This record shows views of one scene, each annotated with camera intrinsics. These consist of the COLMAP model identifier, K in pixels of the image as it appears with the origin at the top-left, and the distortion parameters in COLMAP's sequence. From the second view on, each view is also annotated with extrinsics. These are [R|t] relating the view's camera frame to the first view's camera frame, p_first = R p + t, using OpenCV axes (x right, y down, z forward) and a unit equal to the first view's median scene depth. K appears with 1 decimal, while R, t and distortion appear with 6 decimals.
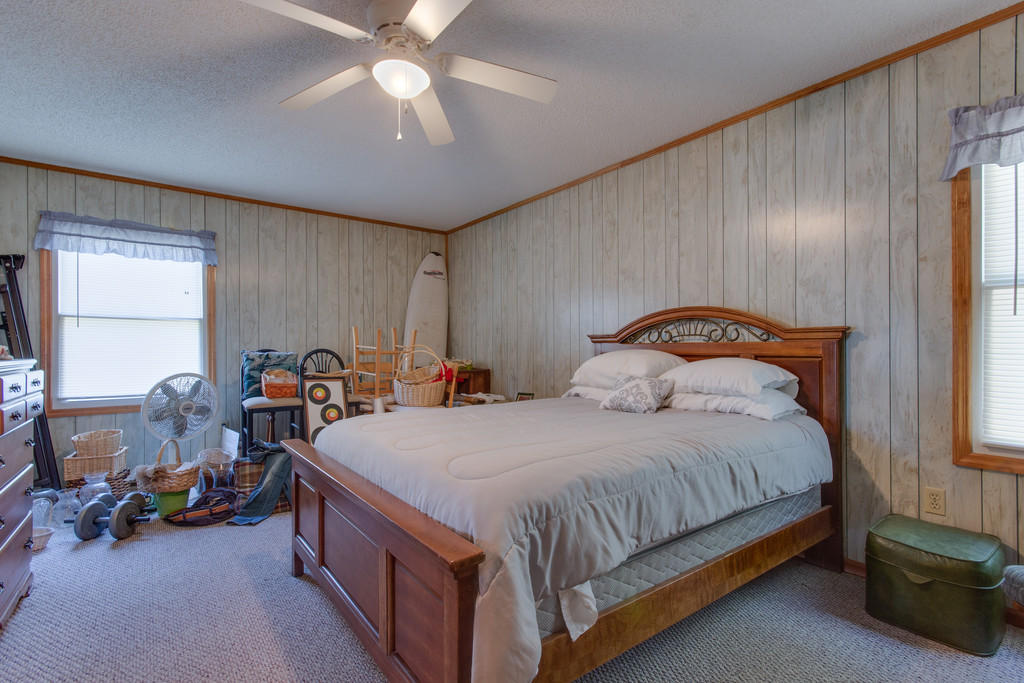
lens RADIAL K [[482.2, 0, 518.8], [0, 482.2, 348.4], [0, 0, 1]] dist [0.000014, 0.001543]
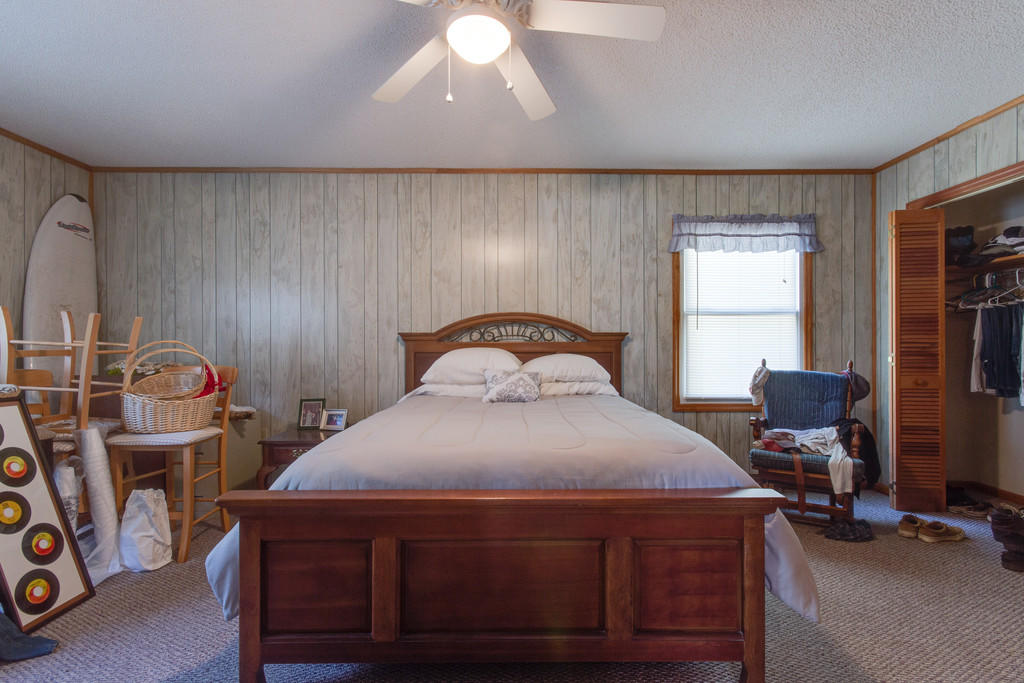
lens RADIAL K [[482.2, 0, 518.8], [0, 482.2, 348.4], [0, 0, 1]] dist [0.000014, 0.001543]
pose [[0.595156, -0.000206, 0.803610, -0.653985], [-0.000550, 1.000000, 0.000664, 0.003707], [-0.803610, -0.000837, 0.595155, 0.295202]]
